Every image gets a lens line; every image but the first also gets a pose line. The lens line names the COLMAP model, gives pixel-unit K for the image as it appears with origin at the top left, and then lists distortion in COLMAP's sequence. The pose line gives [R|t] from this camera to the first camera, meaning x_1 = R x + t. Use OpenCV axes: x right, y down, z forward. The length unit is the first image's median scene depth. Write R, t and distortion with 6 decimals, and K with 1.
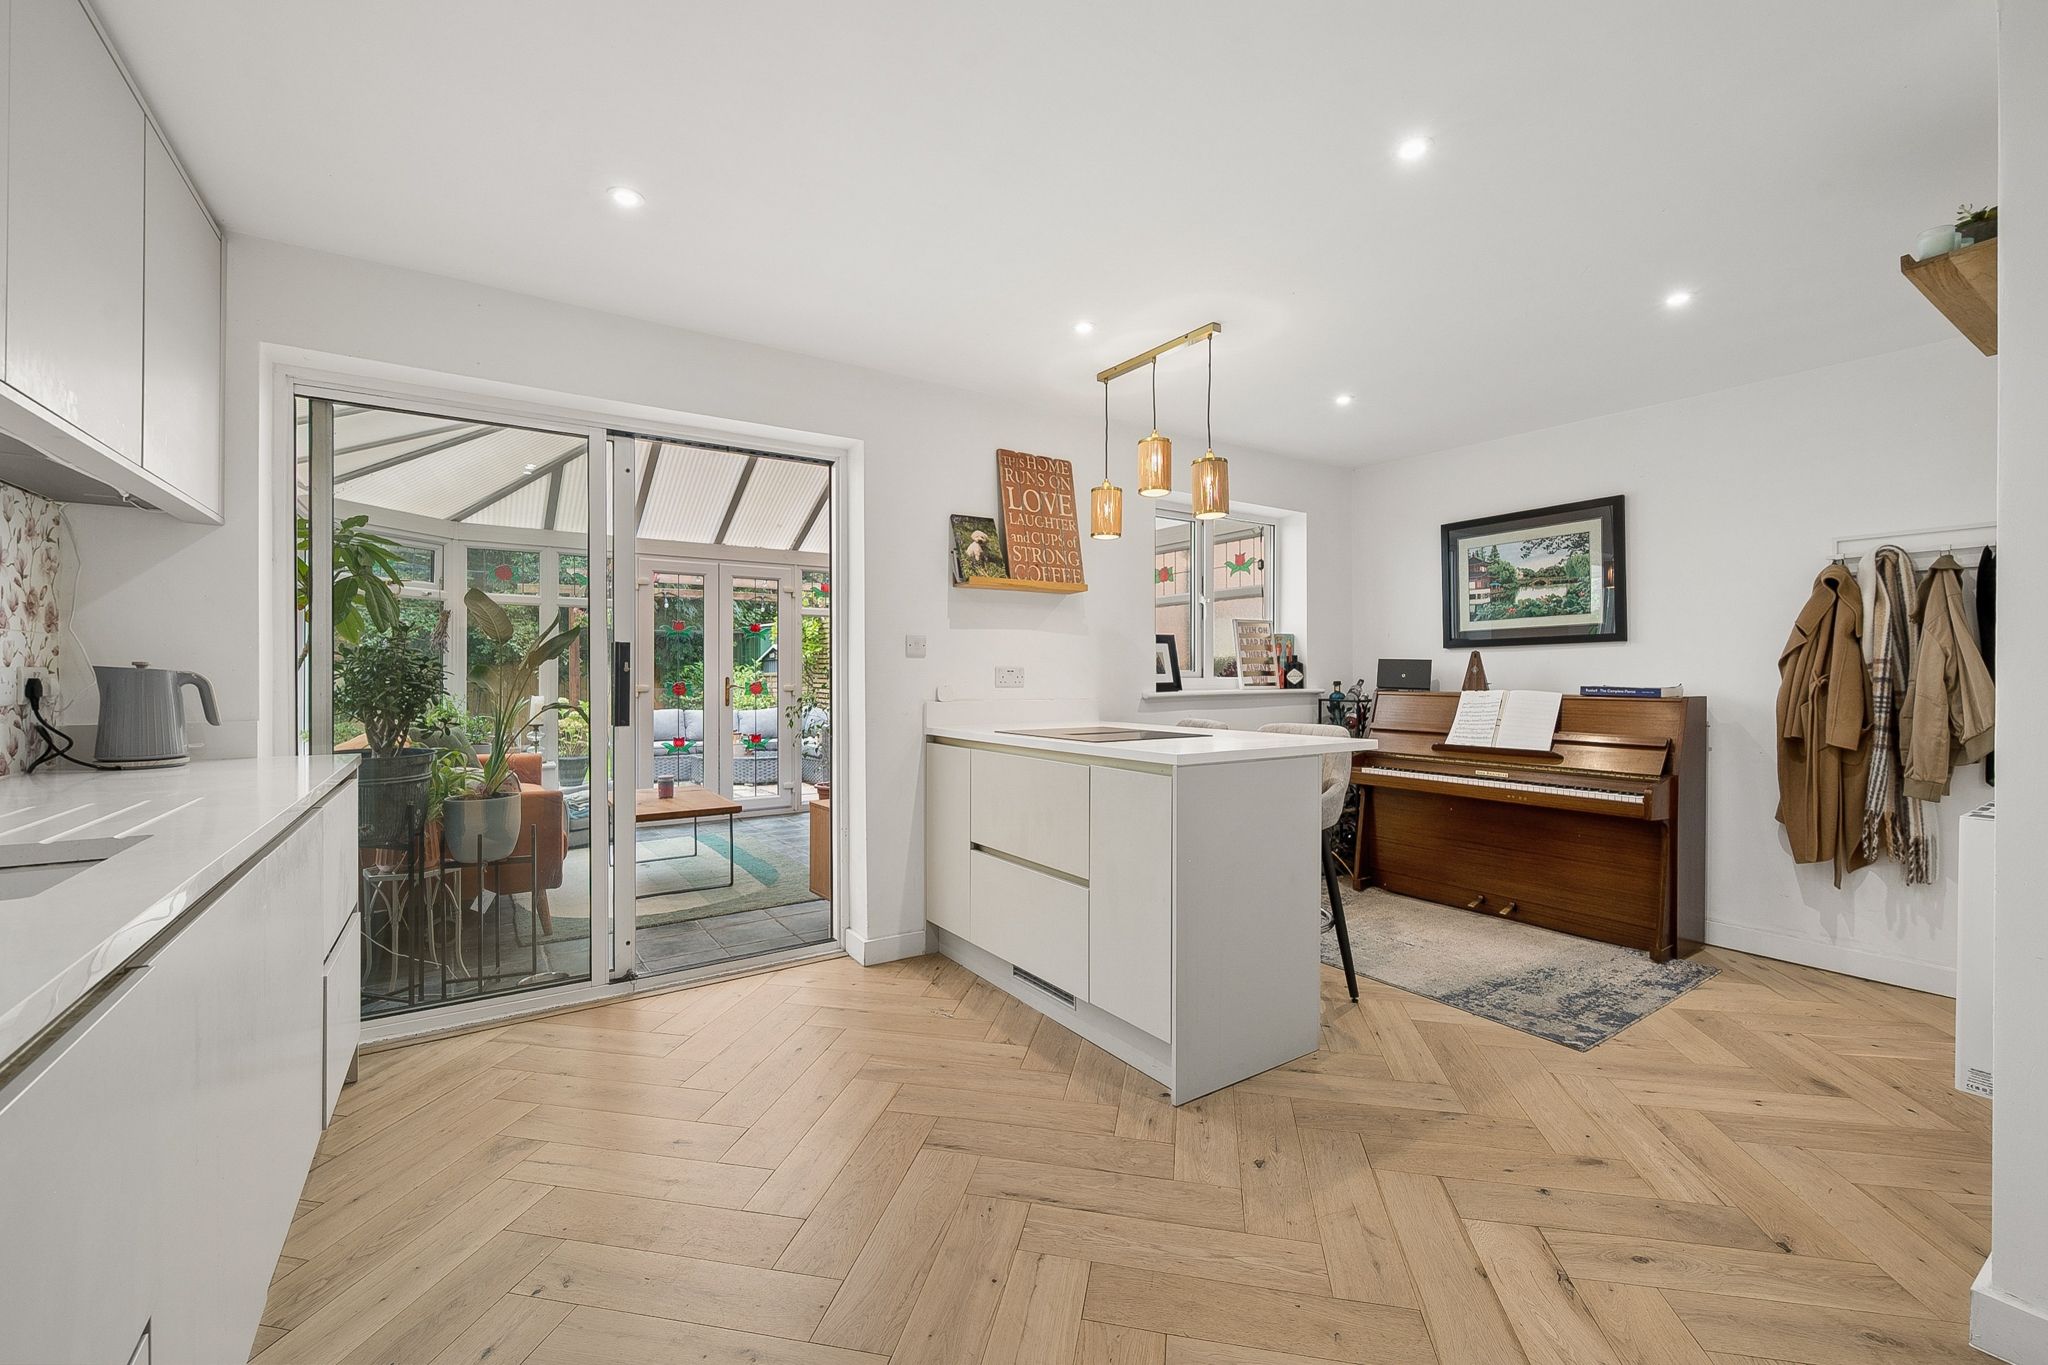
lens RADIAL K [[852.1, 0, 1018.0], [0, 852.1, 678.2], [0, 0, 1]] dist [0.001944, 0.000469]
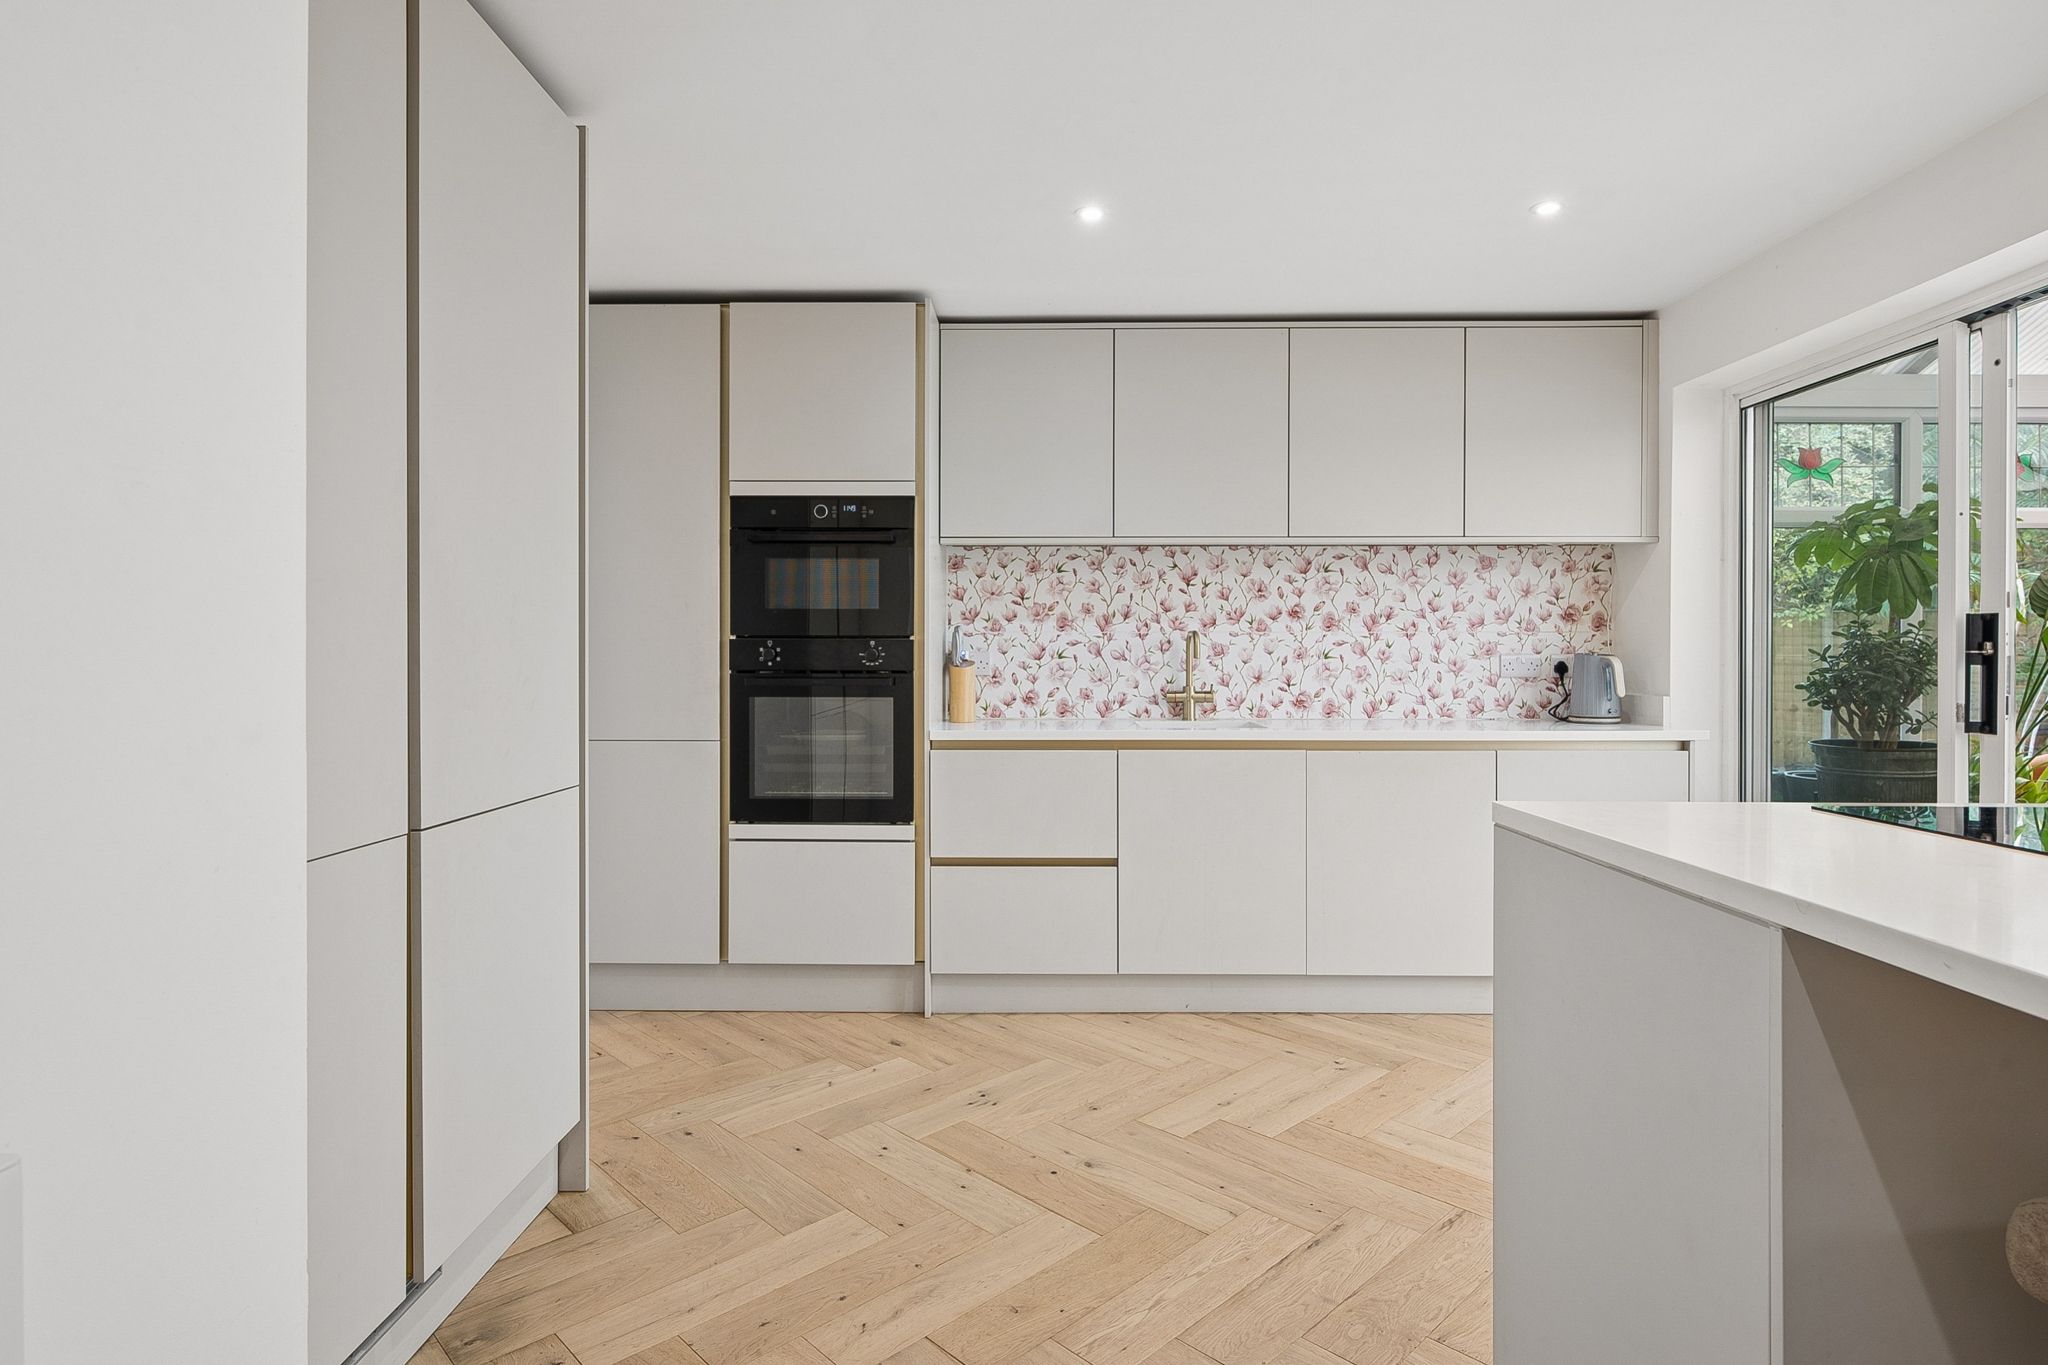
lens RADIAL K [[1072.6, 0, 1031.0], [0, 1072.6, 658.3], [0, 0, 1]] dist [-0.000099, 0.000485]
pose [[-0.561131, -0.000512, -0.827727, 0.543547], [-0.005283, 0.999982, 0.002963, -0.002746], [0.827710, 0.006035, -0.561124, 0.661509]]
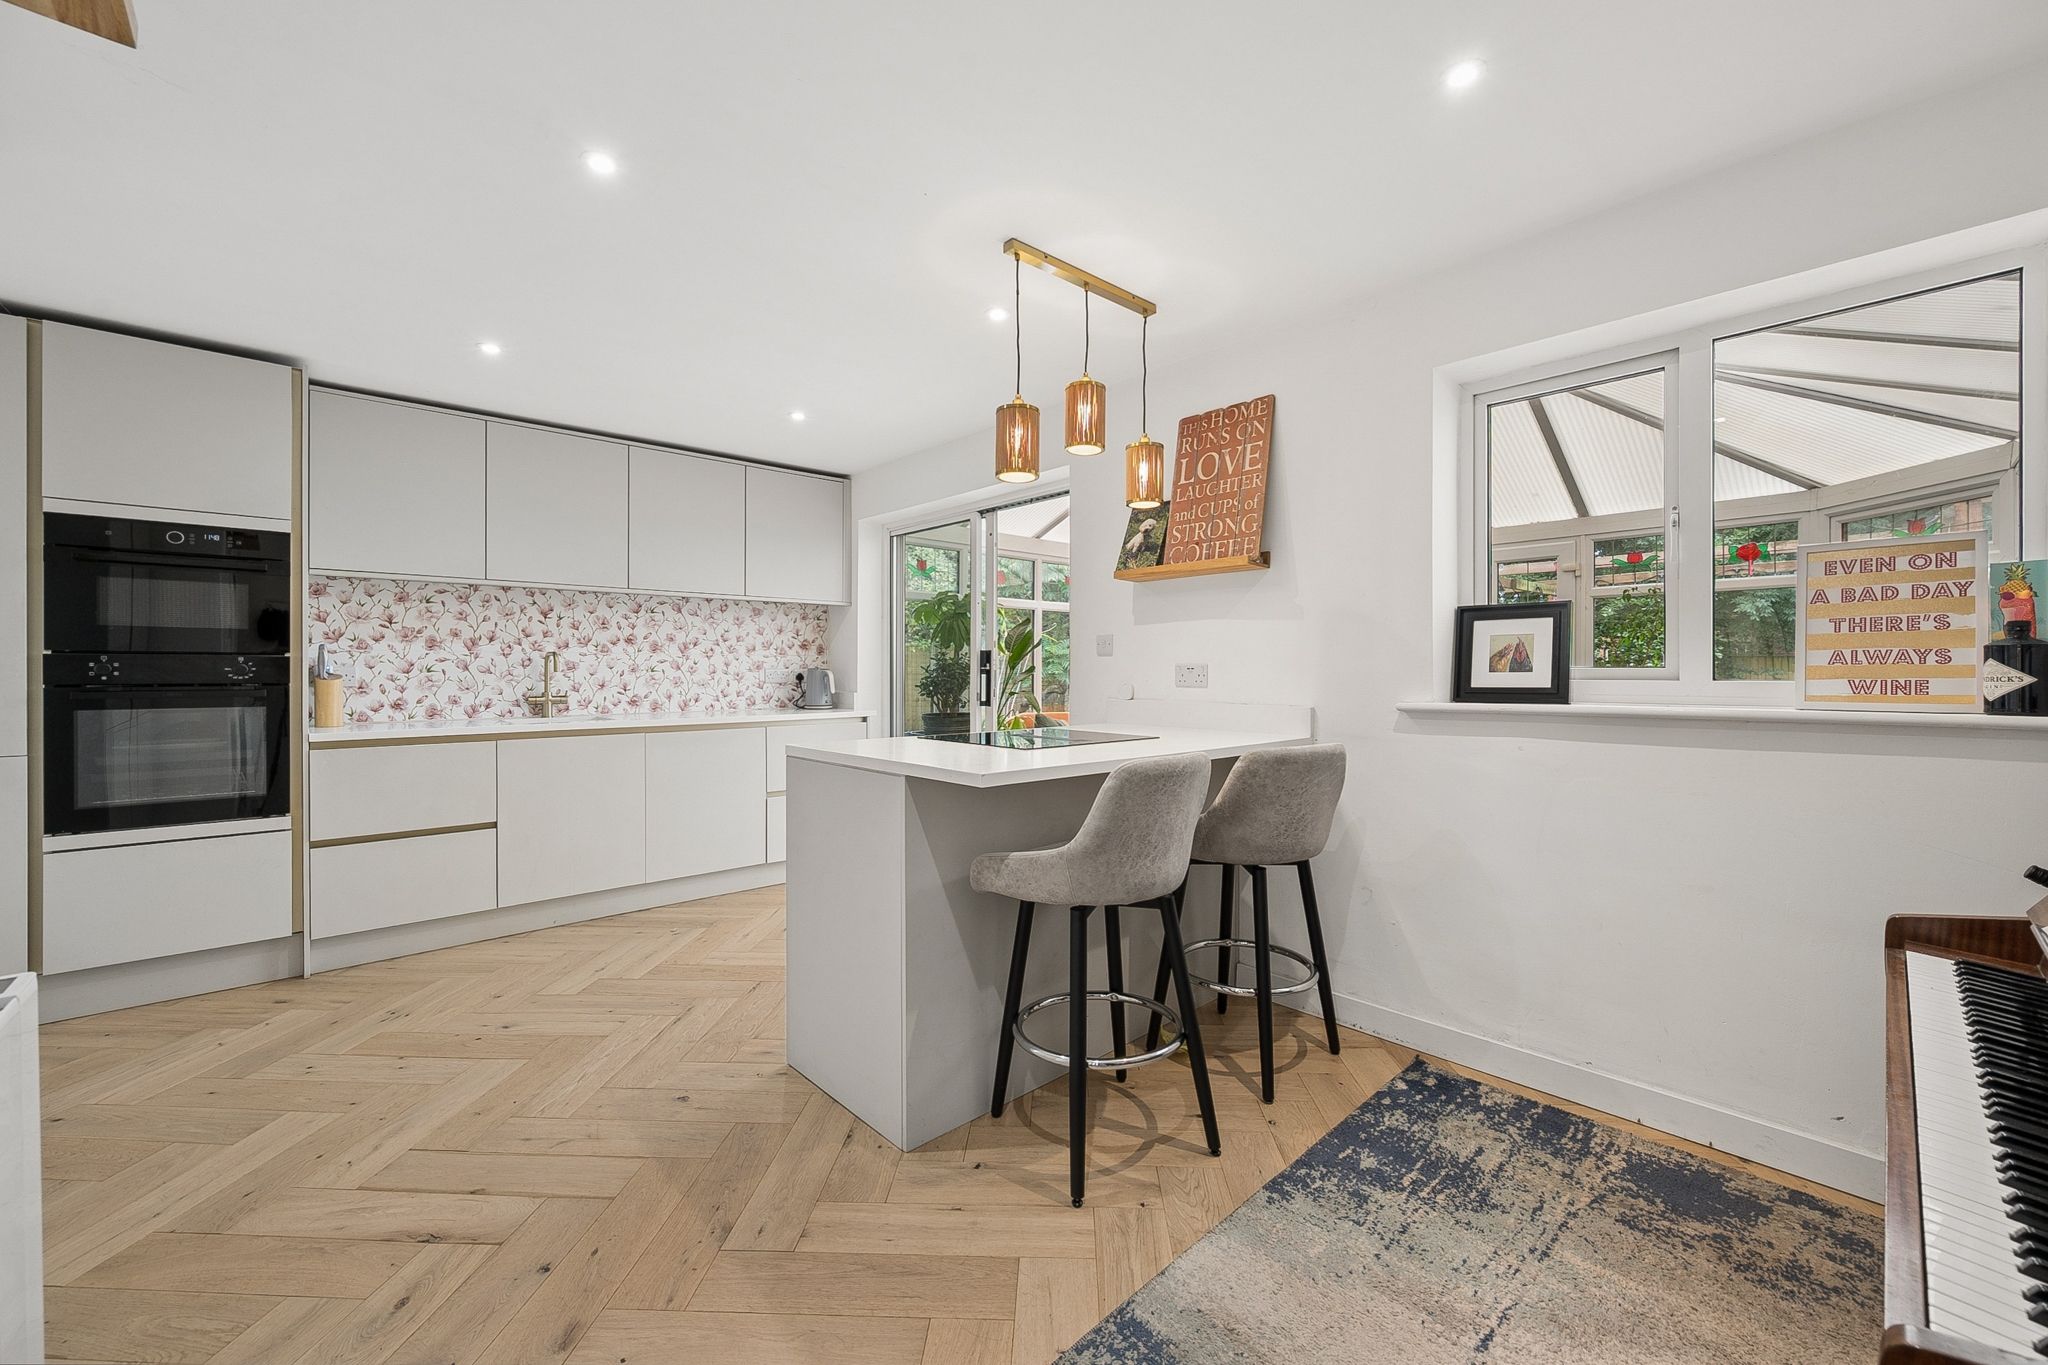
lens RADIAL K [[801.1, 0, 1022.5], [0, 801.1, 673.9], [0, 0, 1]] dist [-0.001548, -0.000111]
pose [[0.152558, 0.004335, -0.988285, 0.730293], [-0.005131, 0.999980, 0.003595, -0.004615], [0.988281, 0.004522, 0.152578, 0.662346]]
